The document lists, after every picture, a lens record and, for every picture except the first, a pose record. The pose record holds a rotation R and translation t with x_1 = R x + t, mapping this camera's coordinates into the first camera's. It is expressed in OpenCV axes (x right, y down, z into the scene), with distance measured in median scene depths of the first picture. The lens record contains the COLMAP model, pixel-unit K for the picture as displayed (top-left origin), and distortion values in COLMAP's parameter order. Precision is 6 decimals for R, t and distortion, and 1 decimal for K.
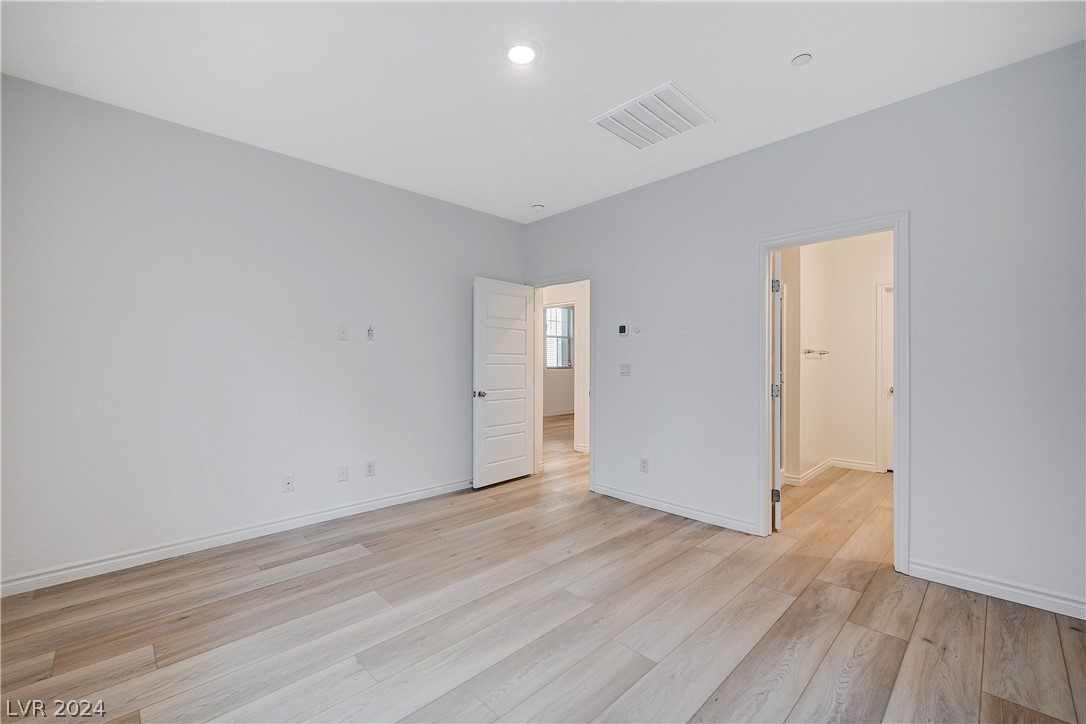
lens RADIAL K [[444.6, 0, 538.8], [0, 444.6, 364.2], [0, 0, 1]] dist [0.000138, 0.000126]
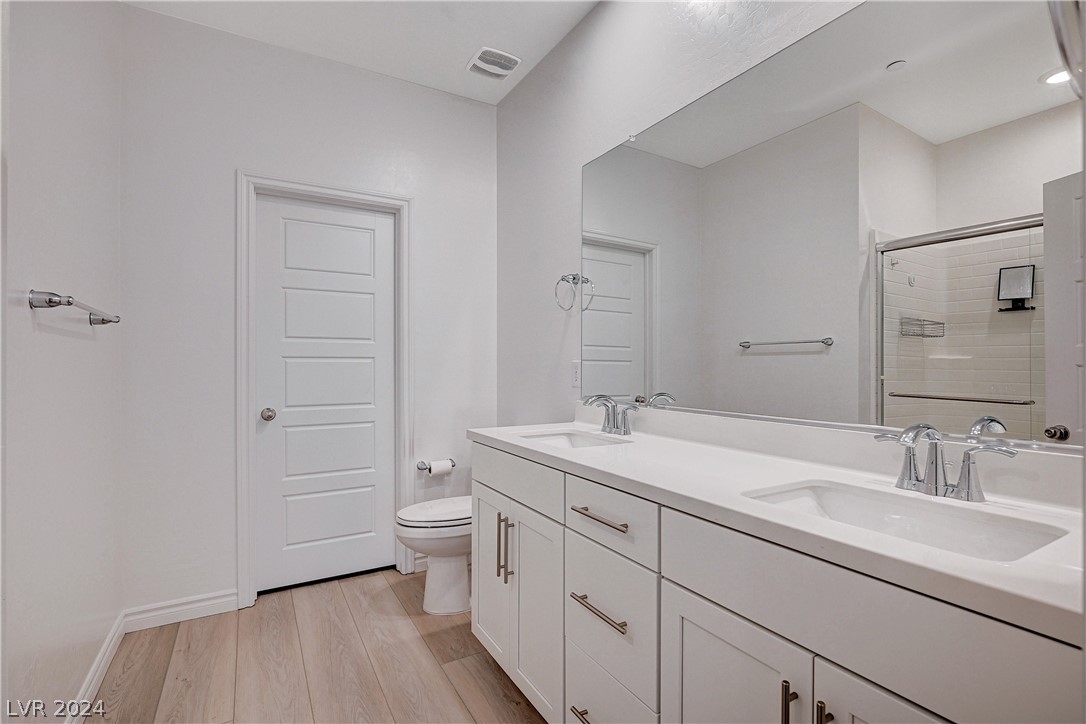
lens RADIAL K [[506.7, 0, 546.5], [0, 506.7, 360.6], [0, 0, 1]] dist [0.010133, 0.000763]
pose [[0.228736, 0.009631, 0.973441, 0.611434], [-0.002748, 0.999953, -0.009247, 0.012258], [-0.973485, -0.000560, 0.228751, 1.035374]]
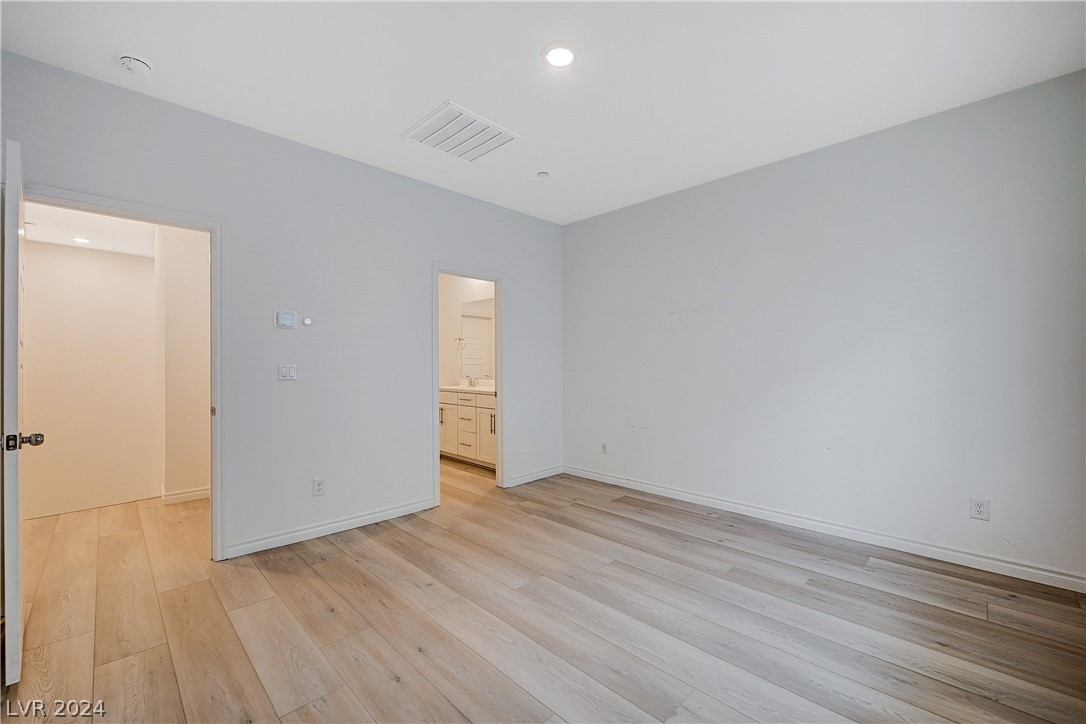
lens RADIAL K [[444.6, 0, 538.8], [0, 444.6, 364.2], [0, 0, 1]] dist [0.000138, 0.000126]
pose [[-0.006155, 0.002303, 0.999978, -0.791441], [0.004253, 0.999988, -0.002277, 0.002689], [-0.999972, 0.004239, -0.006165, 0.798122]]
